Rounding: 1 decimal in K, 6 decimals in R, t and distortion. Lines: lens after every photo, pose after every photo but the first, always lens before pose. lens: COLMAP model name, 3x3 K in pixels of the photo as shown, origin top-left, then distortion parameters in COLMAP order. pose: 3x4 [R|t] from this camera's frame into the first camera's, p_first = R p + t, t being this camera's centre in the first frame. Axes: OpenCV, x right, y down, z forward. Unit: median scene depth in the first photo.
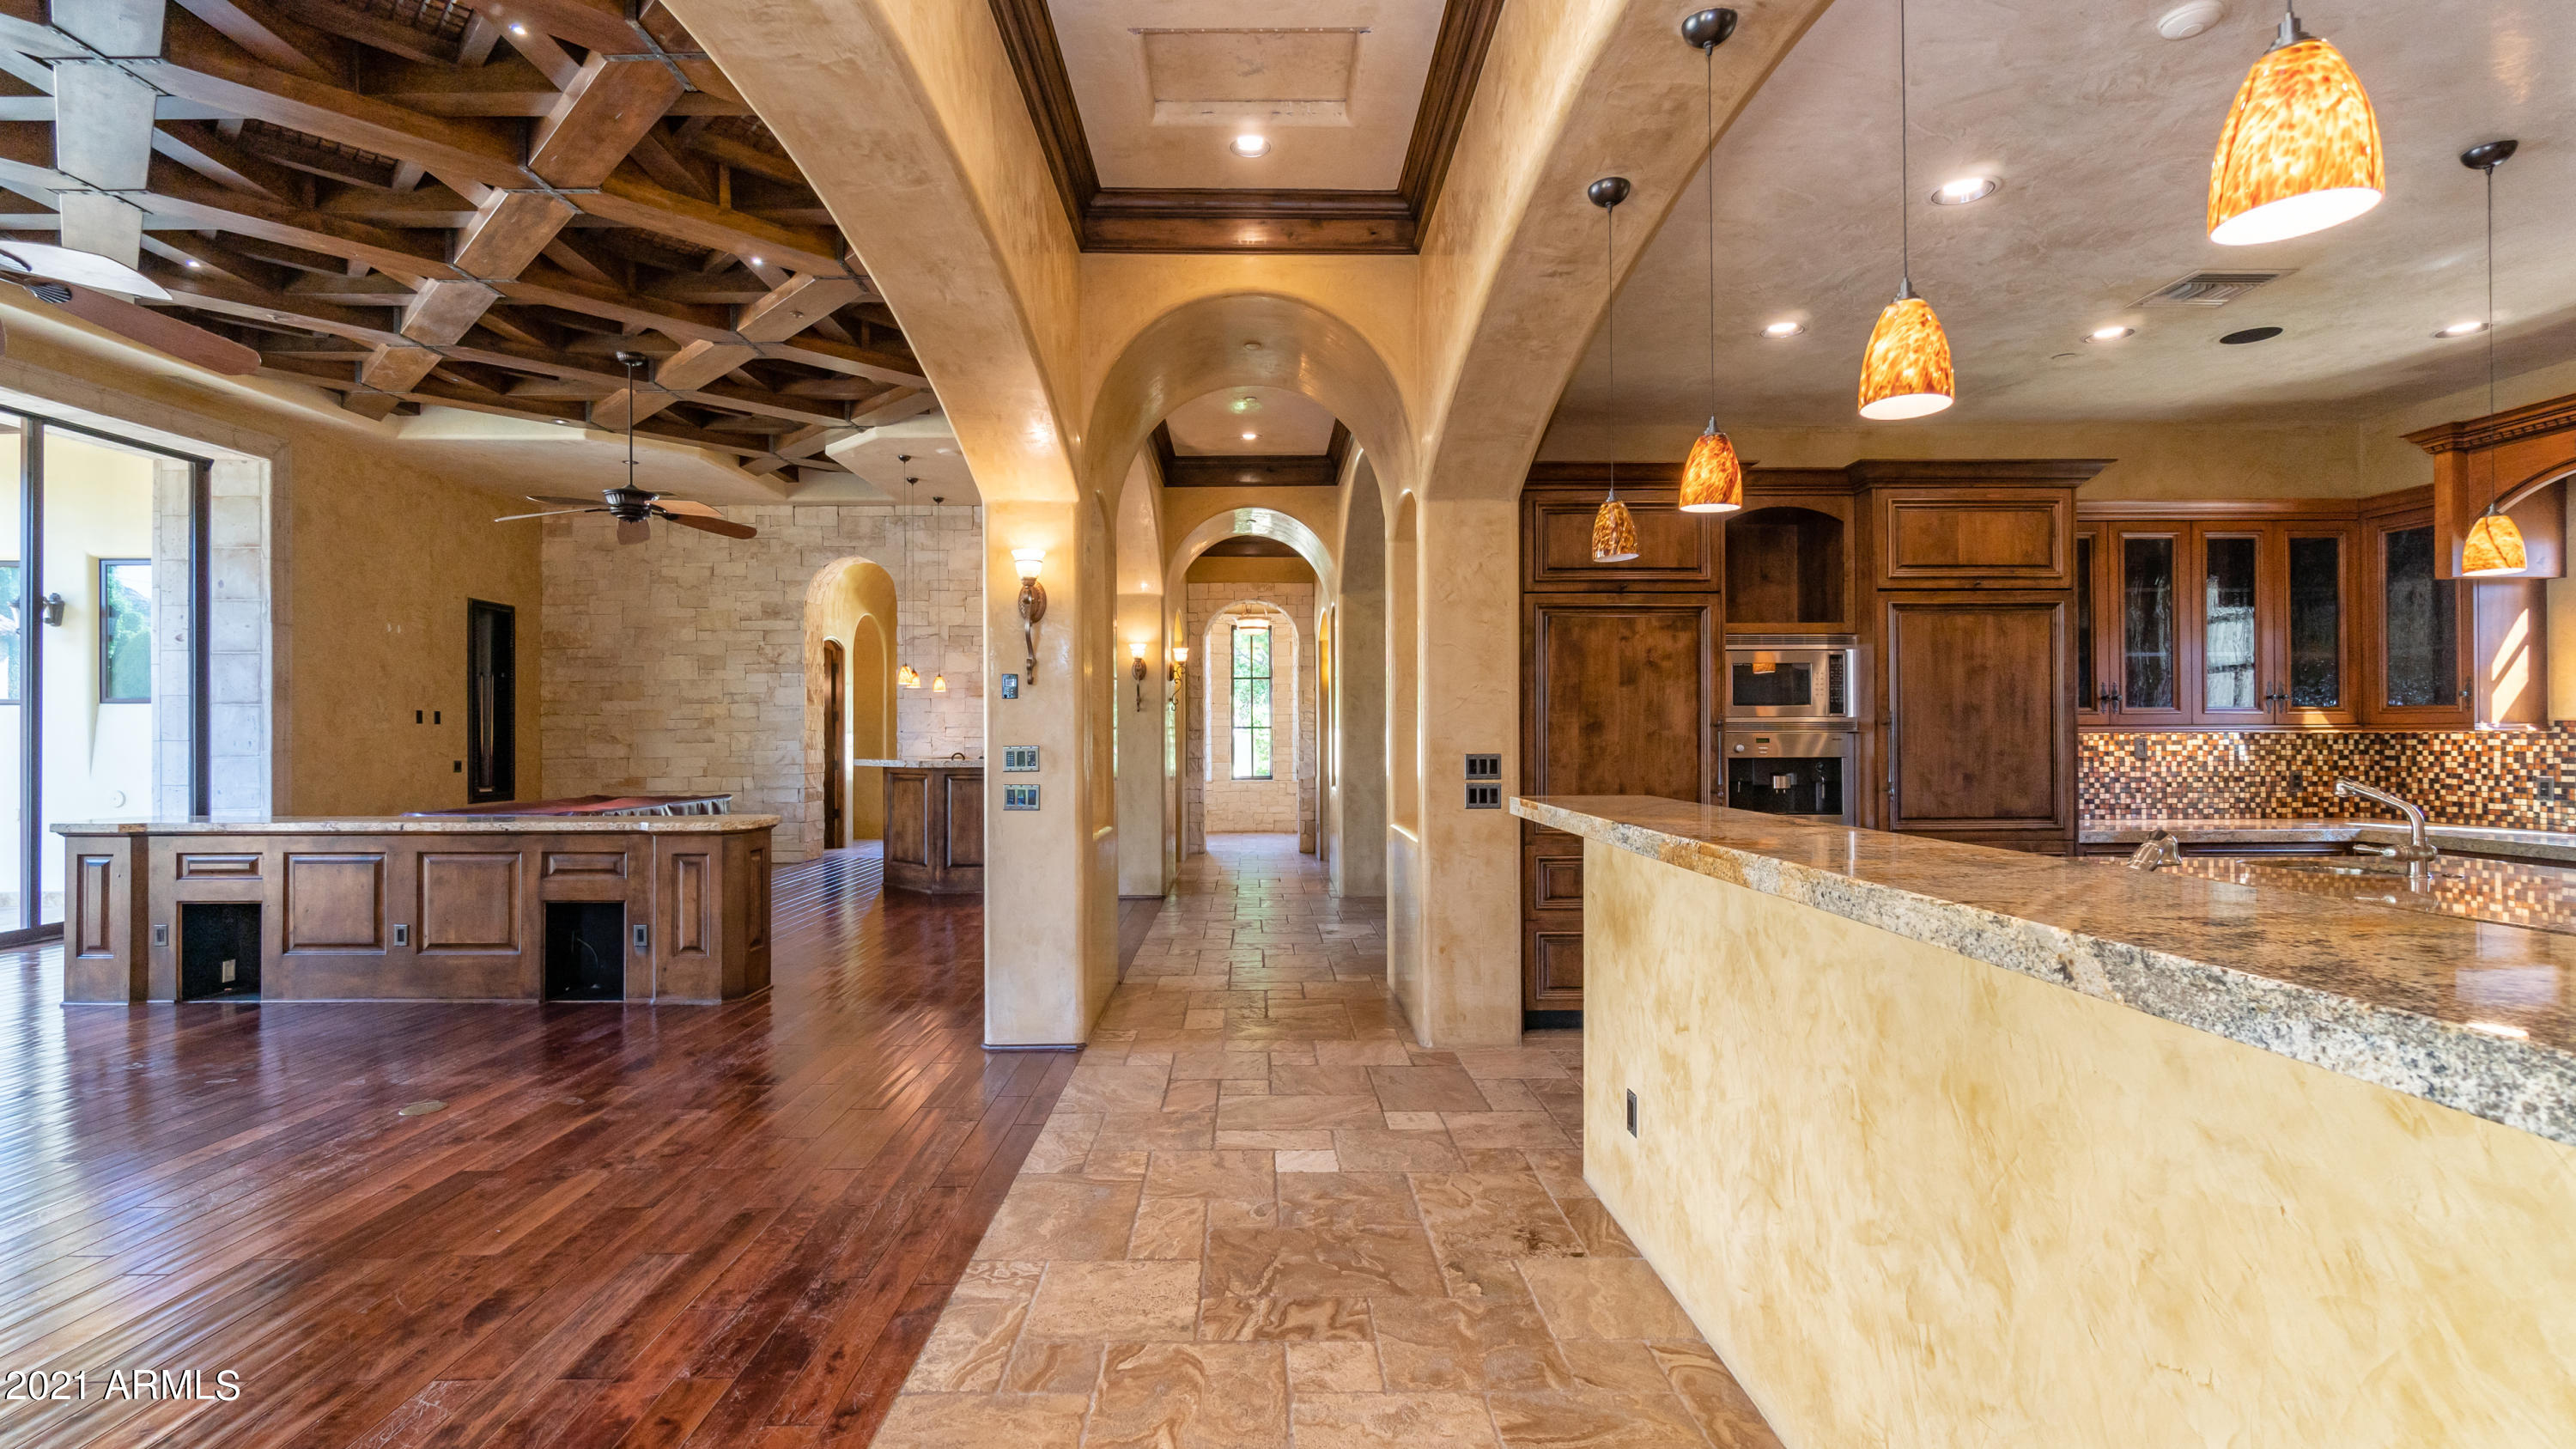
lens RADIAL K [[1167.5, 0, 1275.7], [0, 1167.5, 733.8], [0, 0, 1]] dist [0.009586, 0.000056]
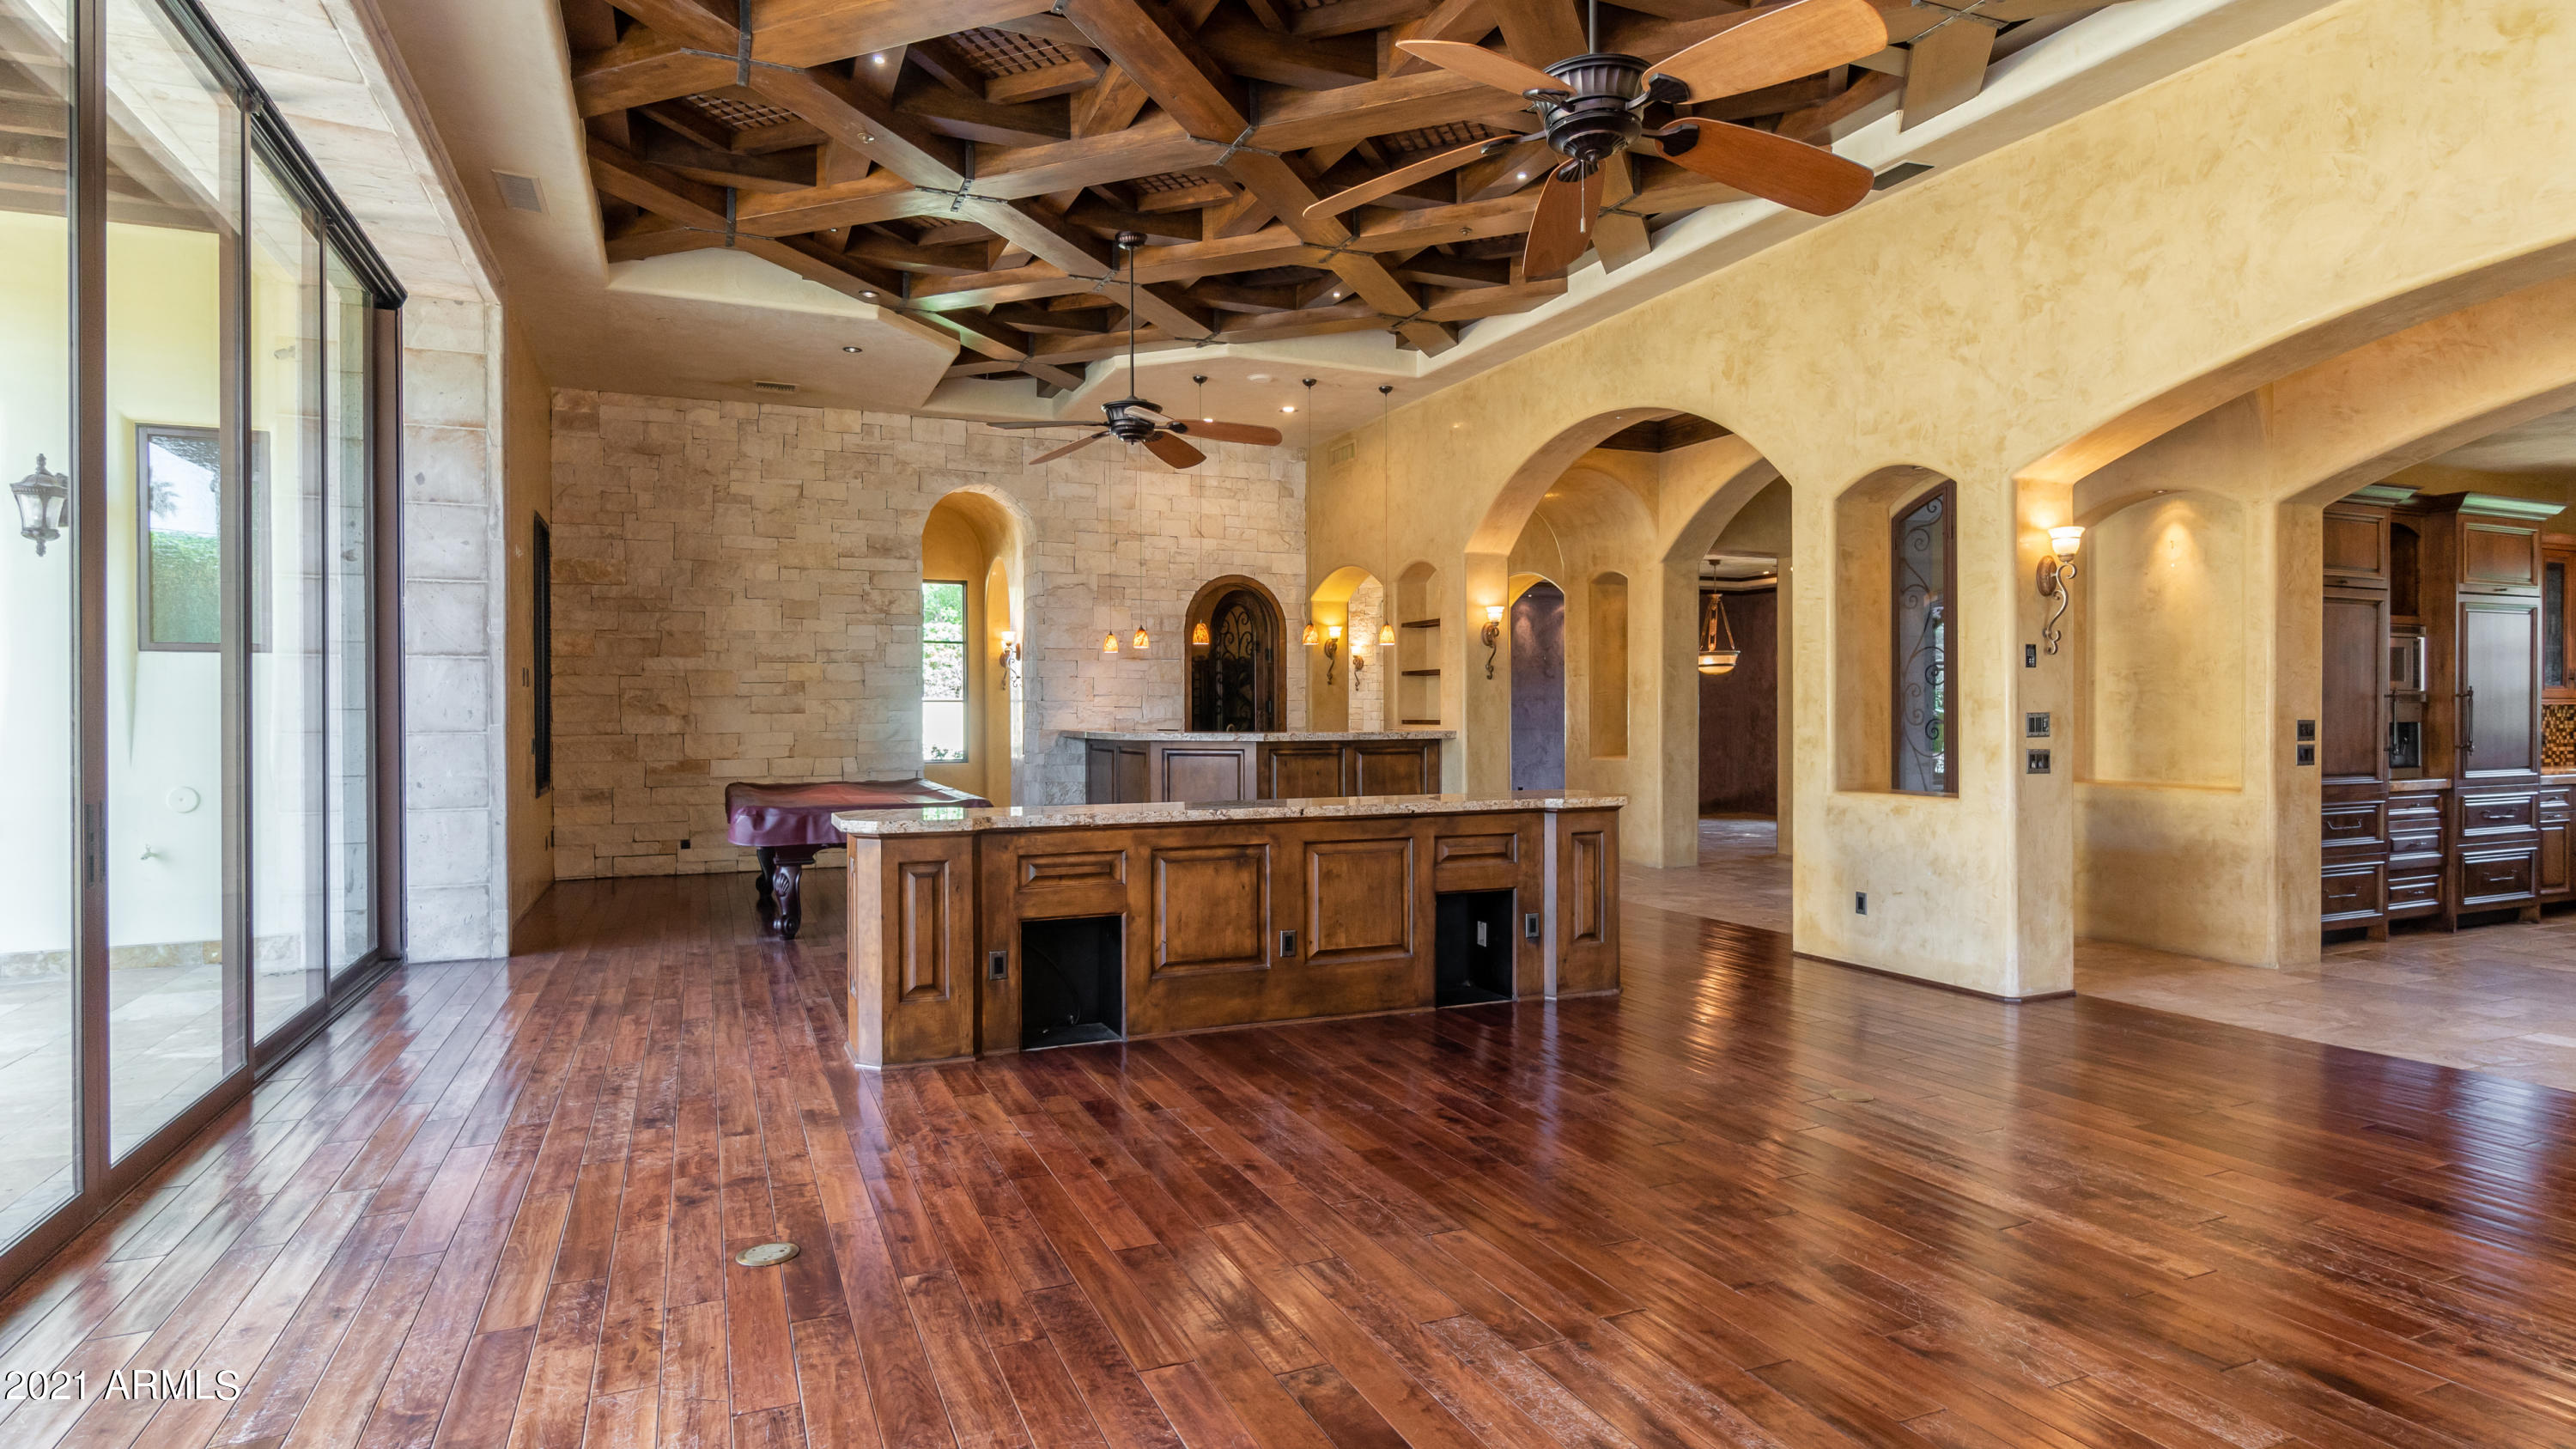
lens RADIAL K [[1323.7, 0, 1288.0], [0, 1323.7, 724.5], [0, 0, 1]] dist [-0.005511, -0.000695]
pose [[0.920201, -0.002742, 0.391436, -1.170989], [-0.002347, 0.999919, 0.012523, 0.007111], [-0.391439, -0.012442, 0.920120, 0.156030]]
